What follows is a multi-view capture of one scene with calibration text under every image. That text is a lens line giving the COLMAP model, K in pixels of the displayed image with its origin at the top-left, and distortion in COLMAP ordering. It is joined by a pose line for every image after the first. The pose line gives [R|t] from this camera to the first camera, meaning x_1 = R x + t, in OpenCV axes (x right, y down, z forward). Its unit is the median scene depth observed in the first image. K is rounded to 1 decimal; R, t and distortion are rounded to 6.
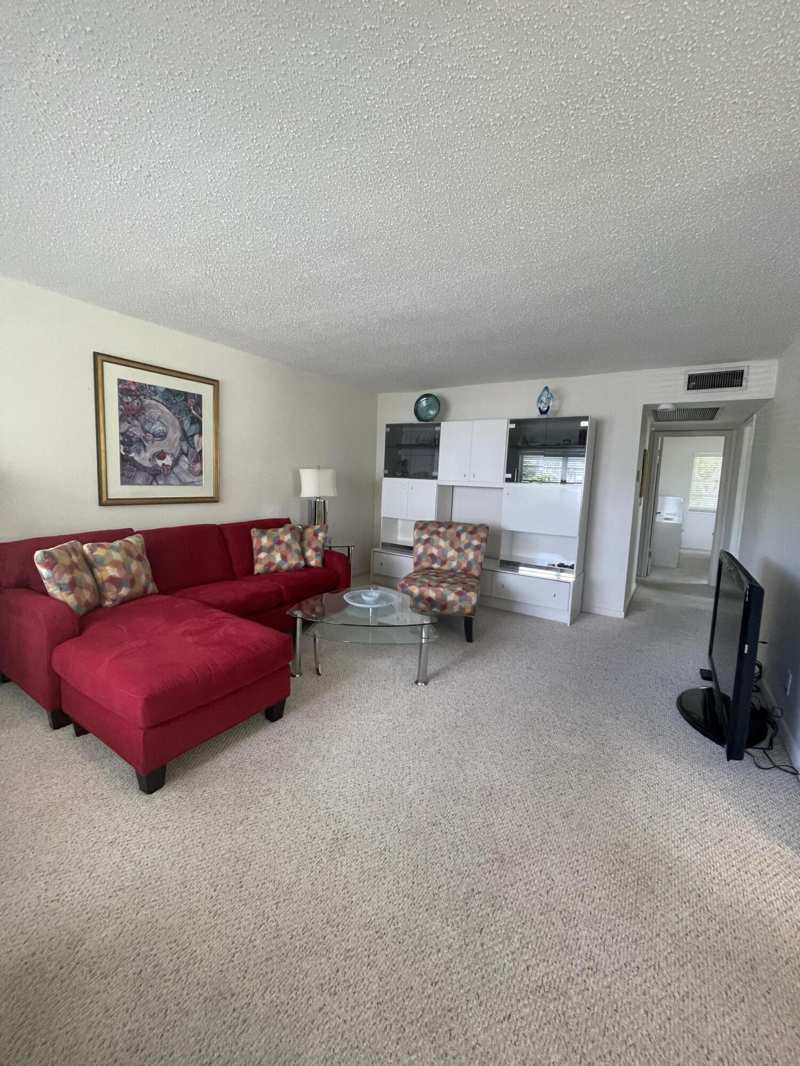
lens RADIAL K [[430.3, 0, 397.2], [0, 430.3, 525.9], [0, 0, 1]] dist [-0.001008, 0.000418]
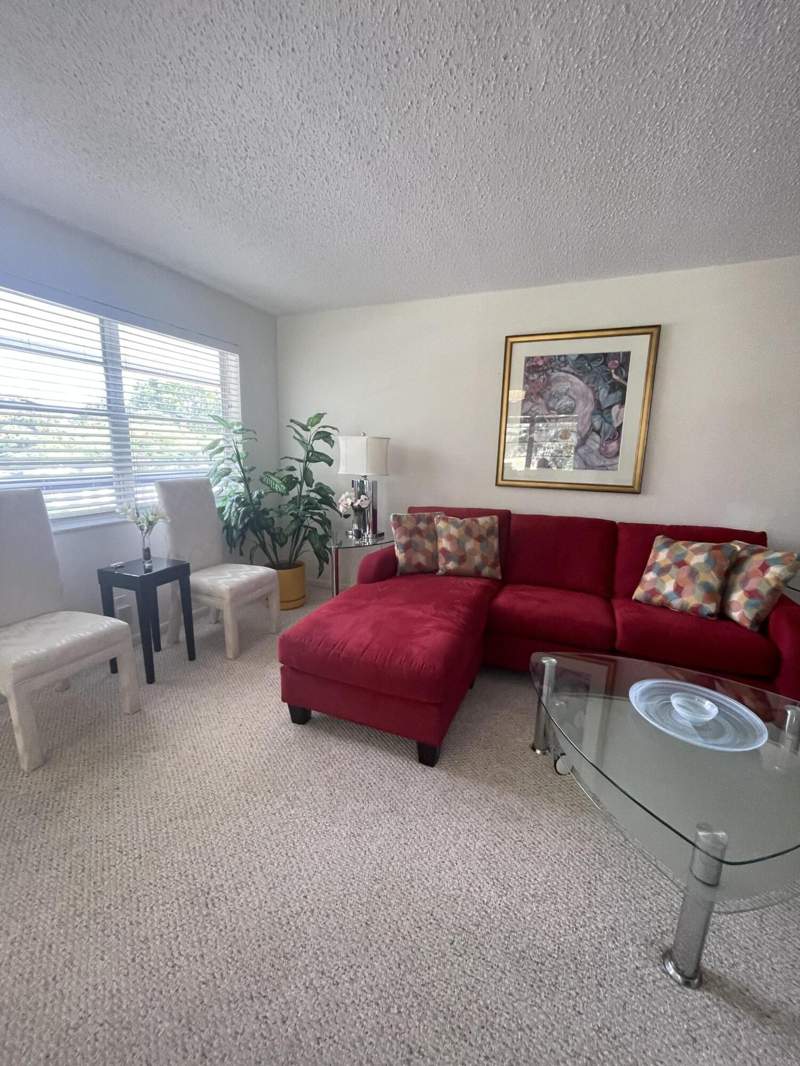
lens RADIAL K [[430.3, 0, 397.2], [0, 430.3, 525.9], [0, 0, 1]] dist [-0.001008, 0.000418]
pose [[0.178637, 0.144455, -0.973253, 0.264921], [-0.129637, 0.983996, 0.122255, -0.040479], [0.975337, 0.104331, 0.194505, 0.490926]]
